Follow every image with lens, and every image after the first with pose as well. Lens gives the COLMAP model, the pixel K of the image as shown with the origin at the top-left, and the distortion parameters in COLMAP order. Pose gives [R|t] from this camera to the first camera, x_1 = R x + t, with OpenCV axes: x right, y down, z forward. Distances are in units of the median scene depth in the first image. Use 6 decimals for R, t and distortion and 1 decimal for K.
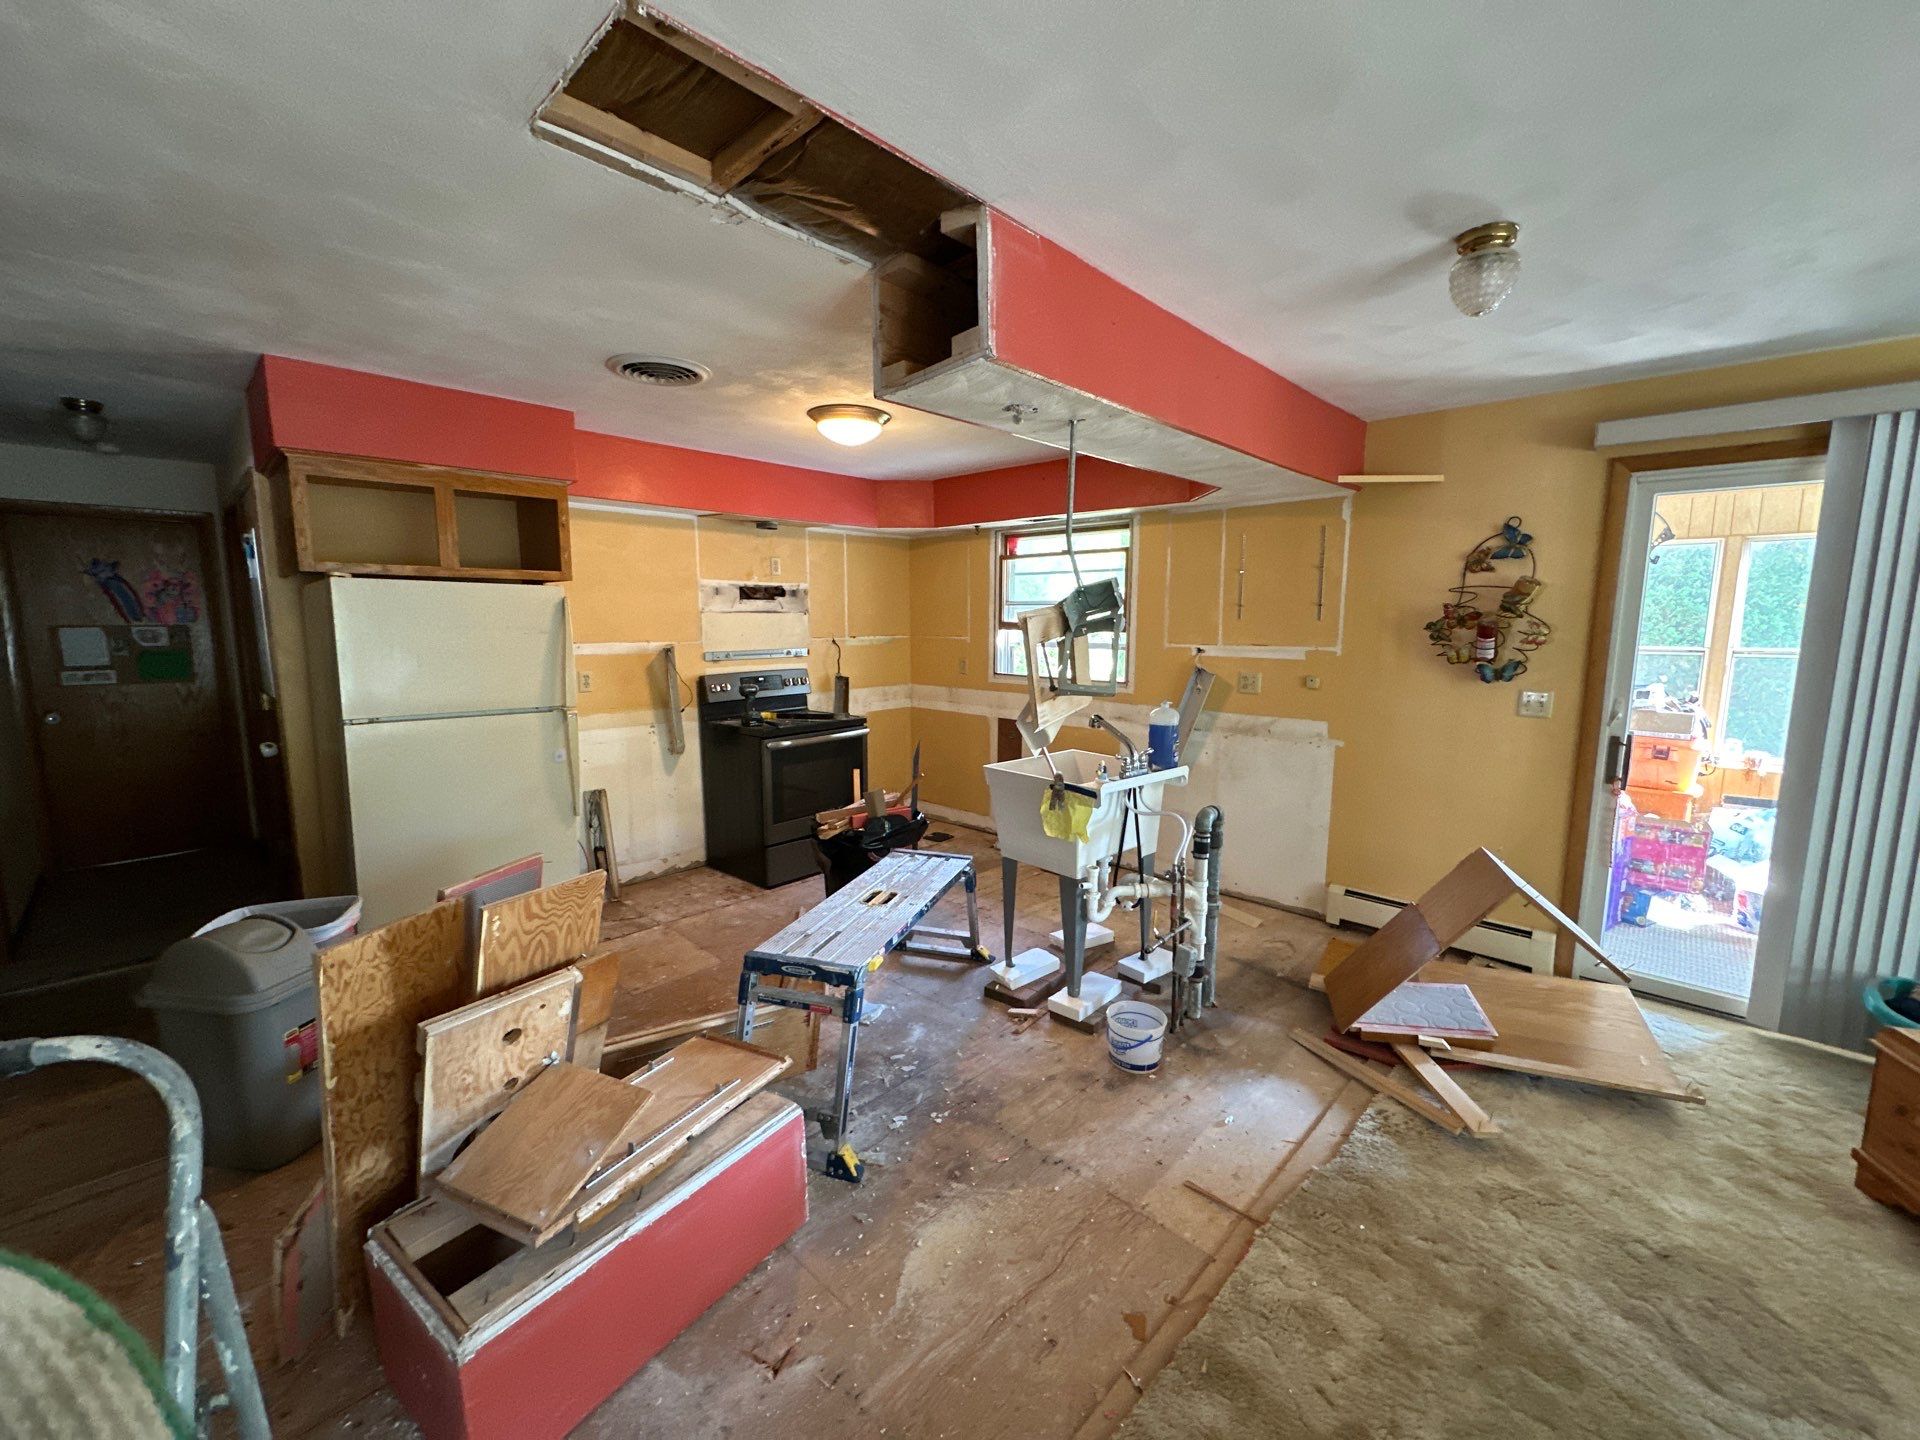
lens RADIAL K [[761.9, 0, 962.0], [0, 761.9, 720.1], [0, 0, 1]] dist [-0.004968, 0.001428]
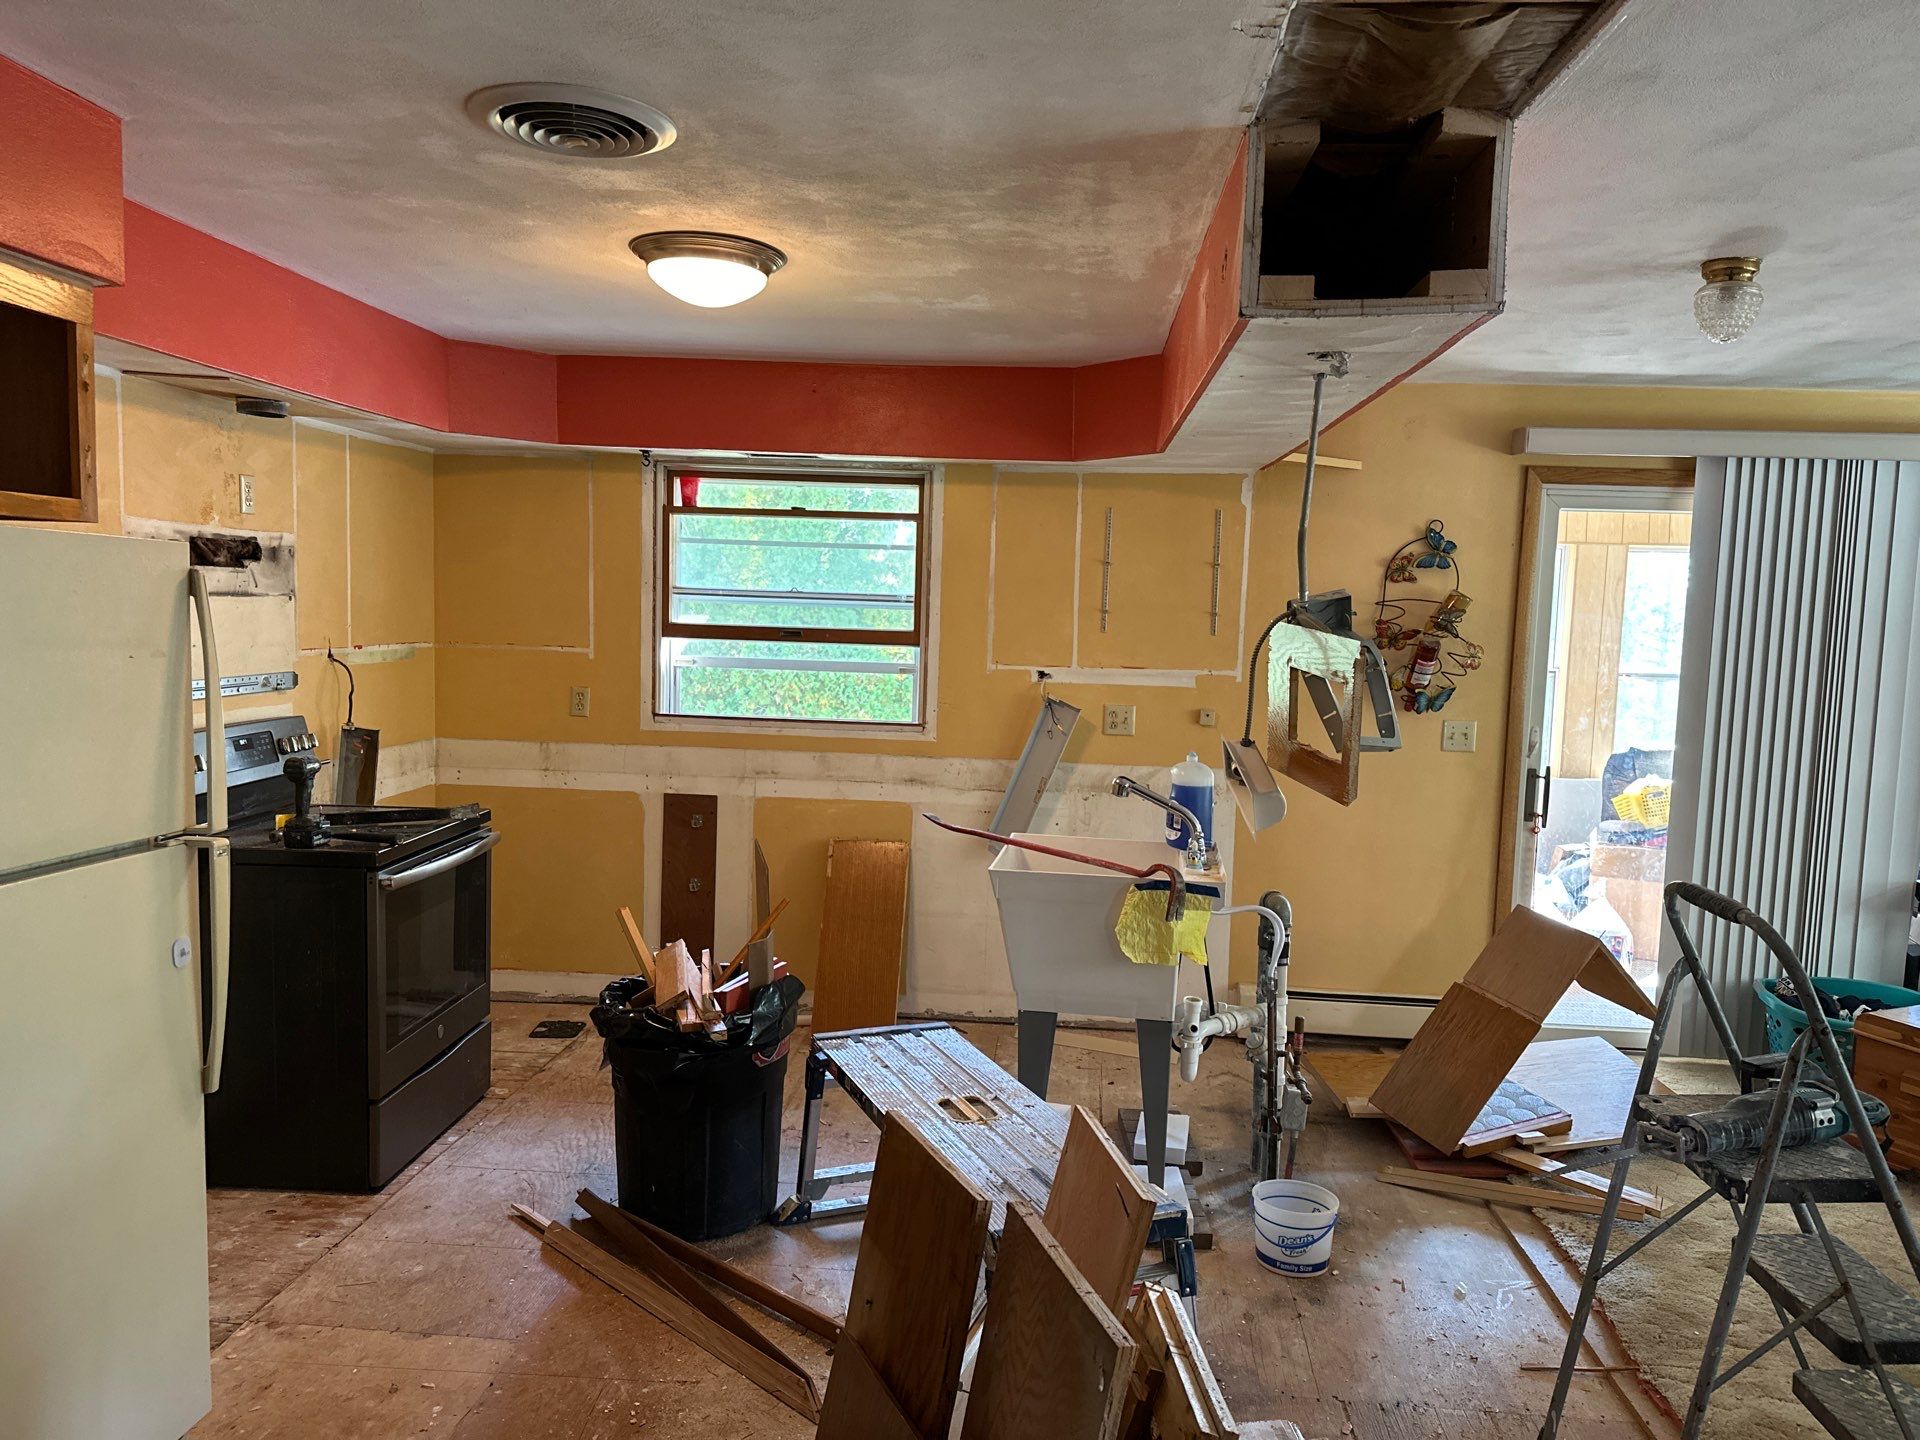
lens RADIAL K [[1332.7, 0, 959.5], [0, 1332.7, 734.3], [0, 0, 1]] dist [0.073678, -0.093154]
pose [[0.776672, -0.036996, 0.628818, -0.725517], [0.055990, 0.998377, -0.010416, -0.043814], [-0.627412, 0.043298, 0.777483, 0.181943]]
